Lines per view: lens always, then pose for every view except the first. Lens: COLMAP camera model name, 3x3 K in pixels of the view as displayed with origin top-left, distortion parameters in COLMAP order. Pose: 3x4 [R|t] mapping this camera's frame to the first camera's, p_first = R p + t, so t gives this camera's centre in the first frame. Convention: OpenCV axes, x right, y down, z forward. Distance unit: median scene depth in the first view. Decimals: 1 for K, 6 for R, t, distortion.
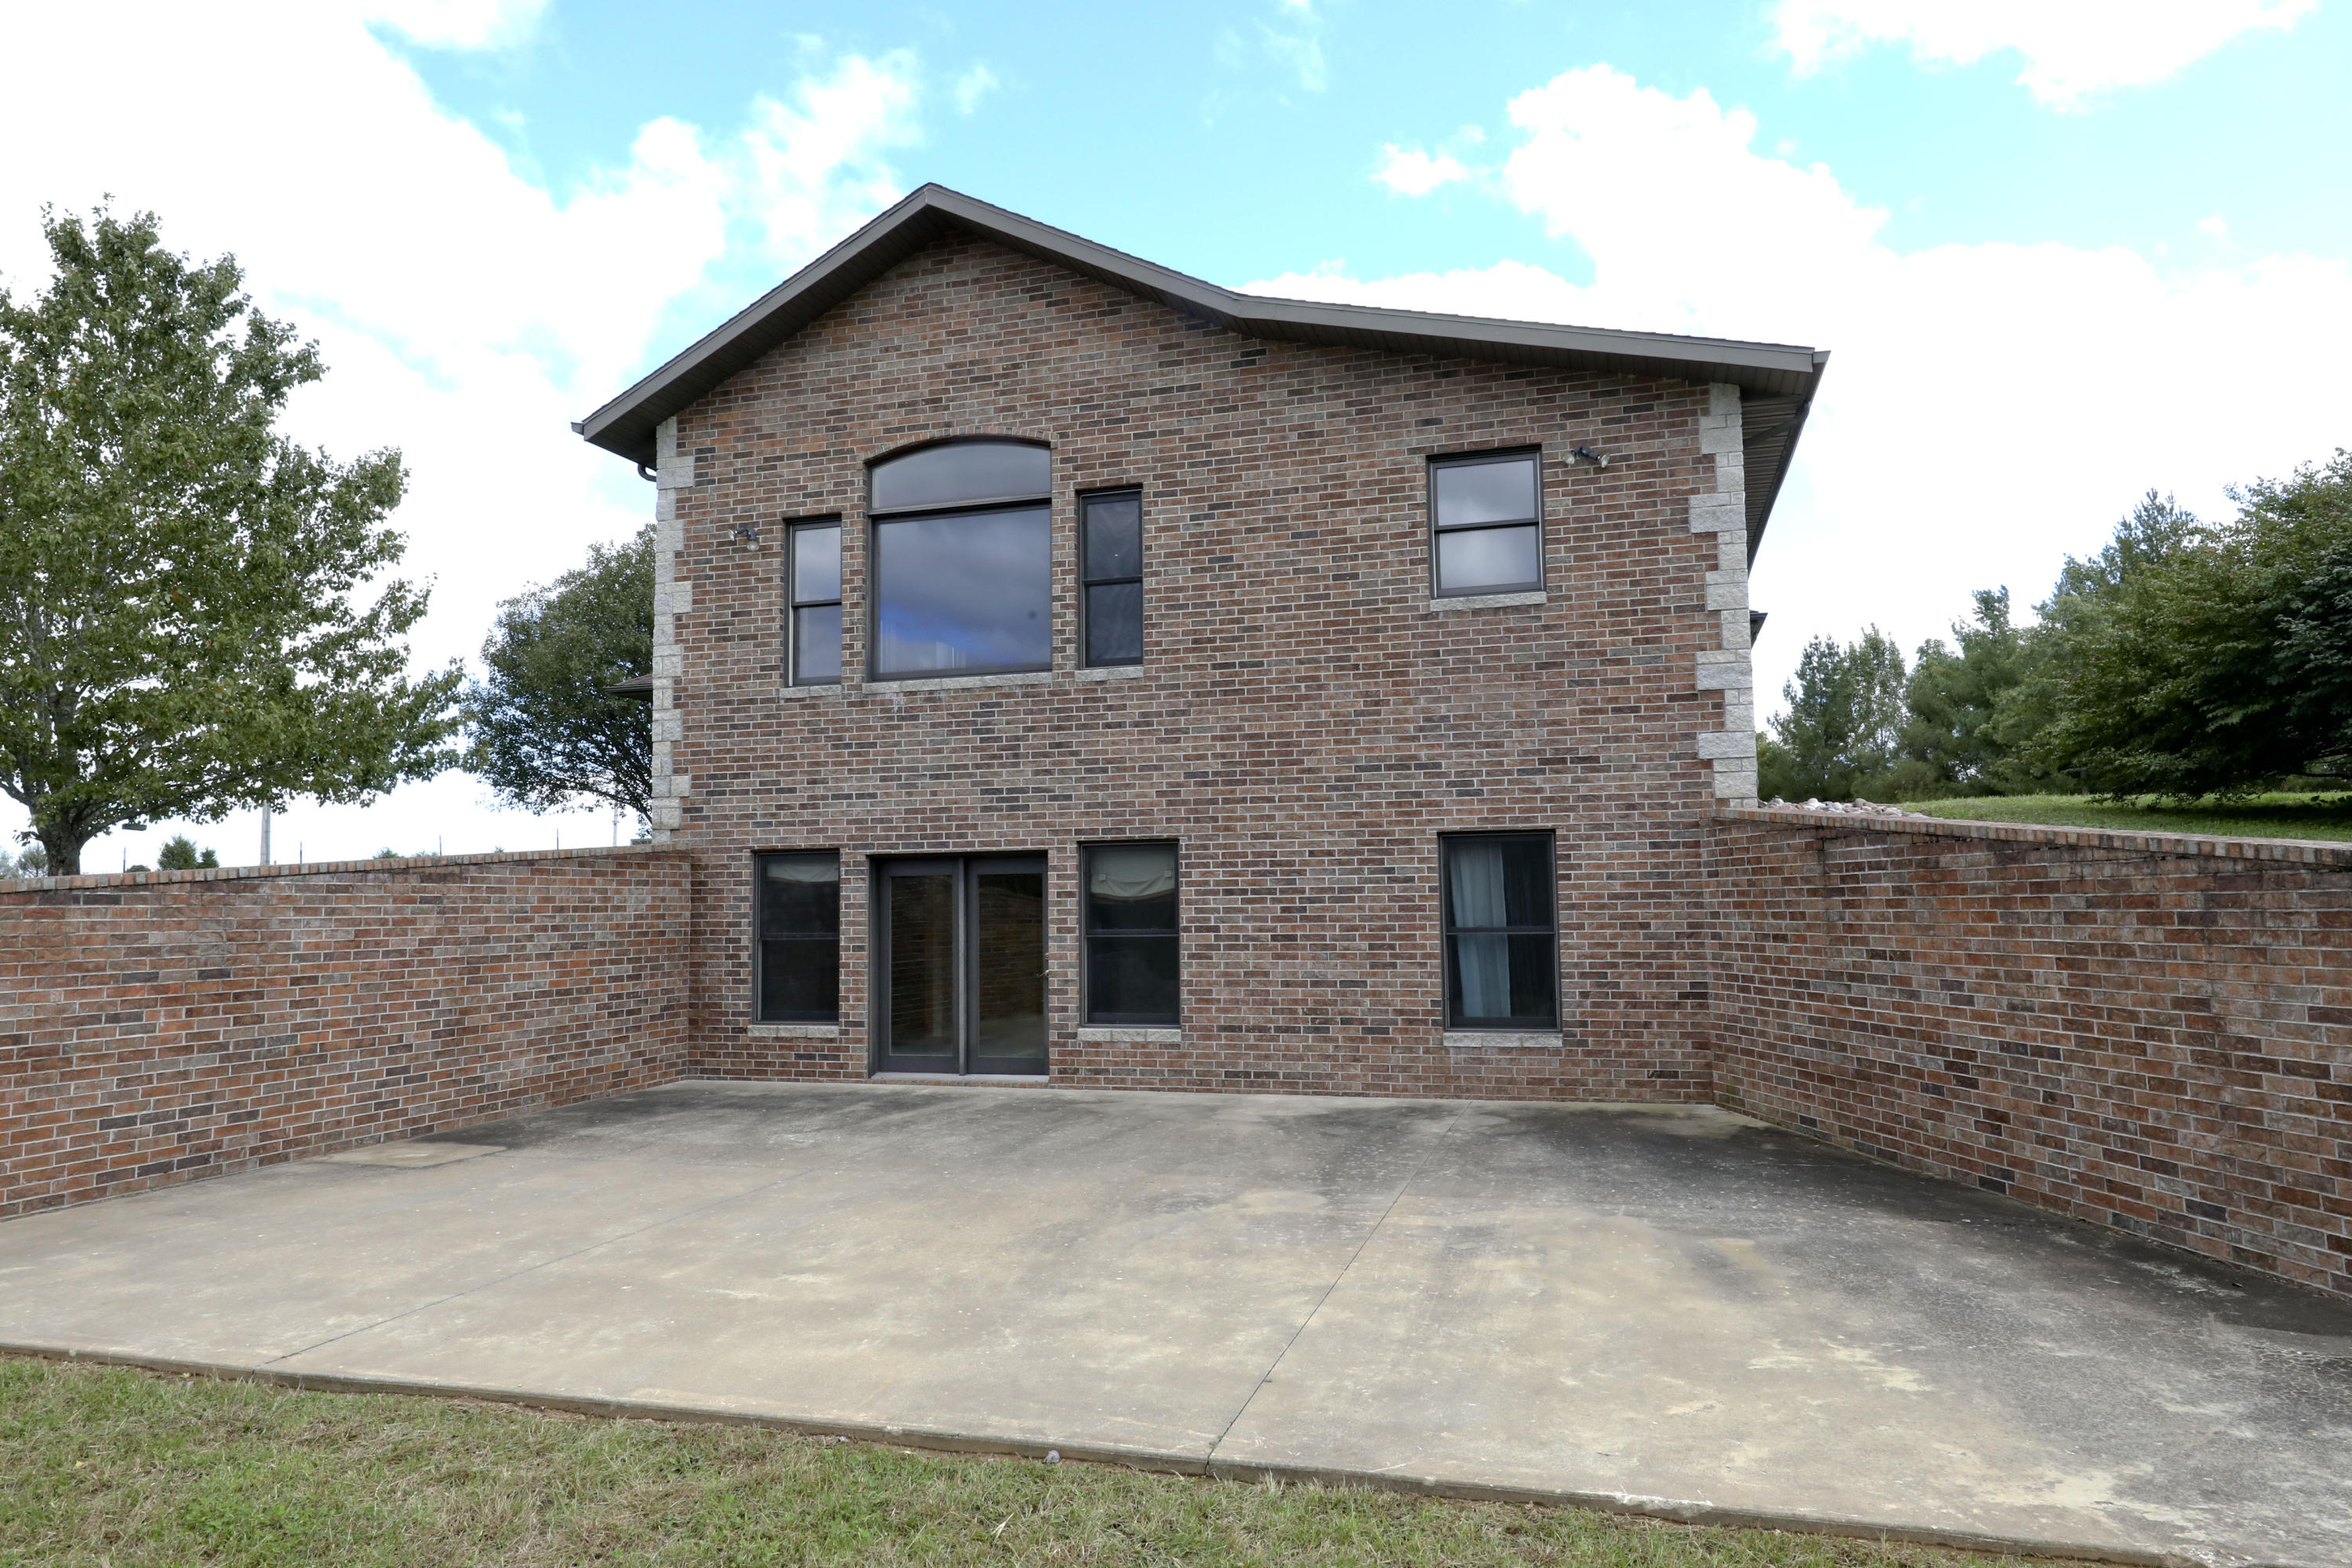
lens RADIAL K [[1597.2, 0, 1176.0], [0, 1597.2, 784.0], [0, 0, 1]] dist [0.027283, -0.000310]
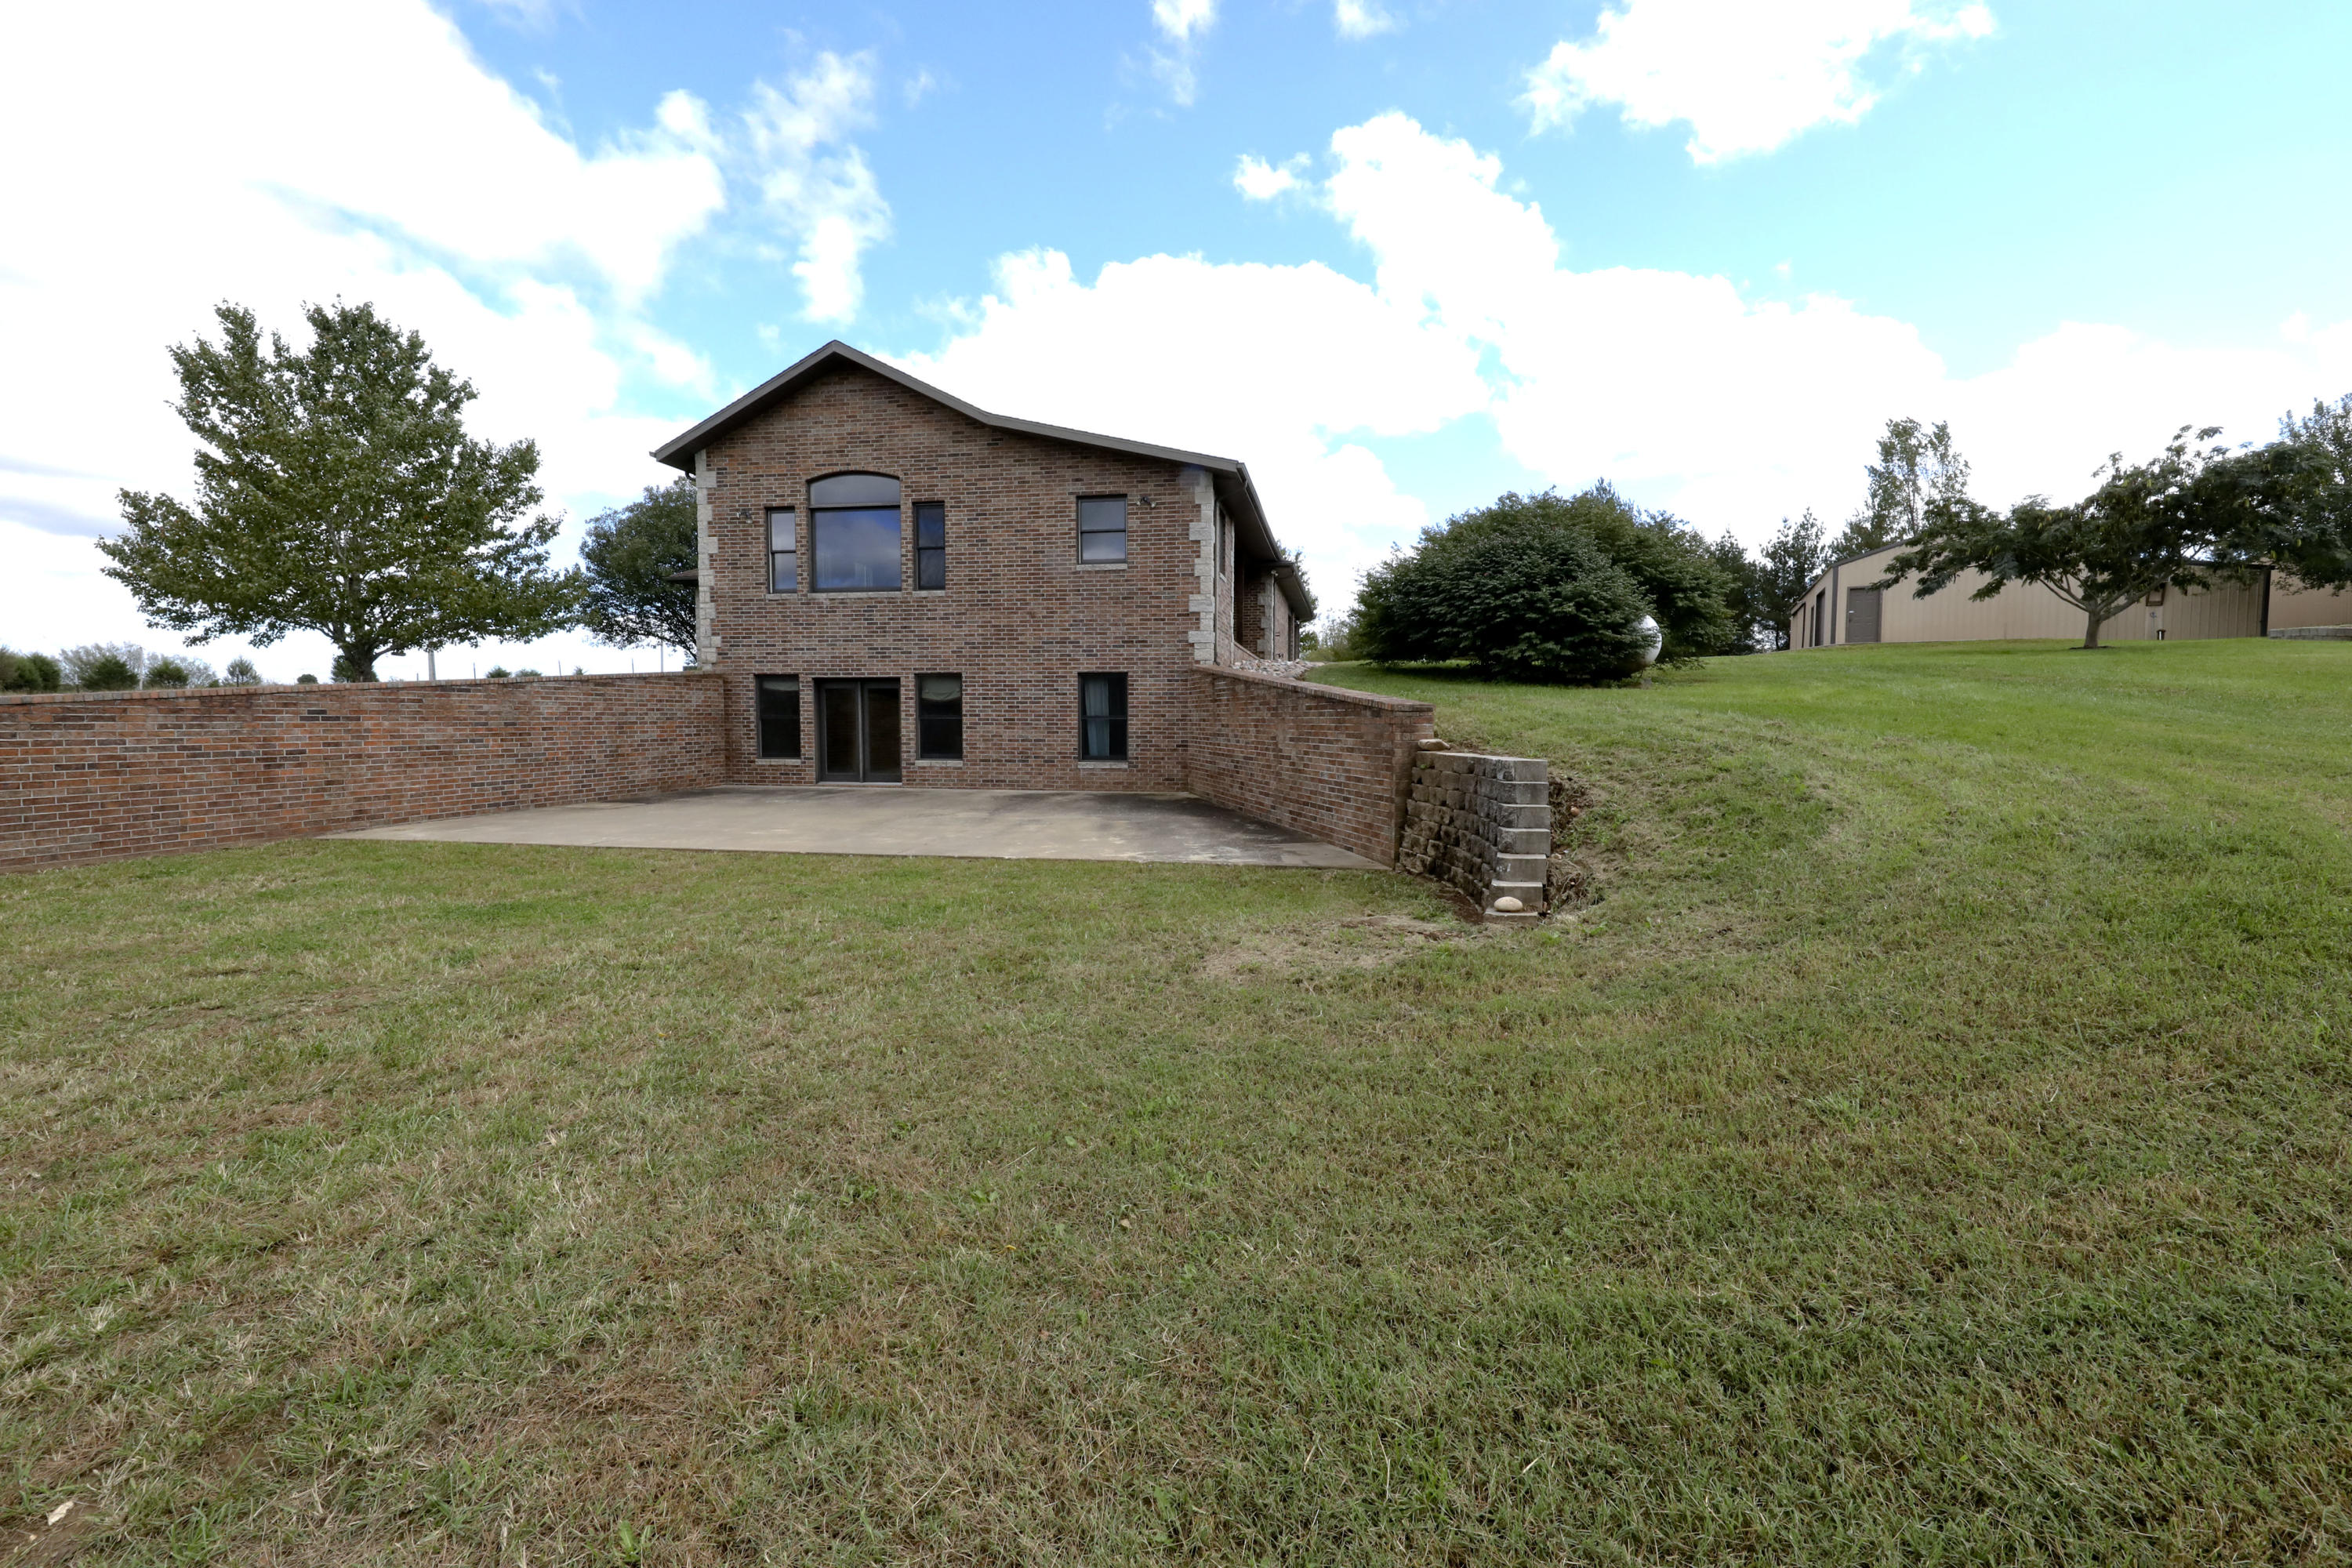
lens RADIAL K [[1049.7, 0, 1176.0], [0, 1049.7, 784.0], [0, 0, 1]] dist [0.031041, 0.000106]
pose [[0.992699, 0.006078, 0.120463, 0.113721], [-0.022940, 0.990014, 0.139093, -0.020840], [-0.118414, -0.140841, 0.982925, -0.429026]]
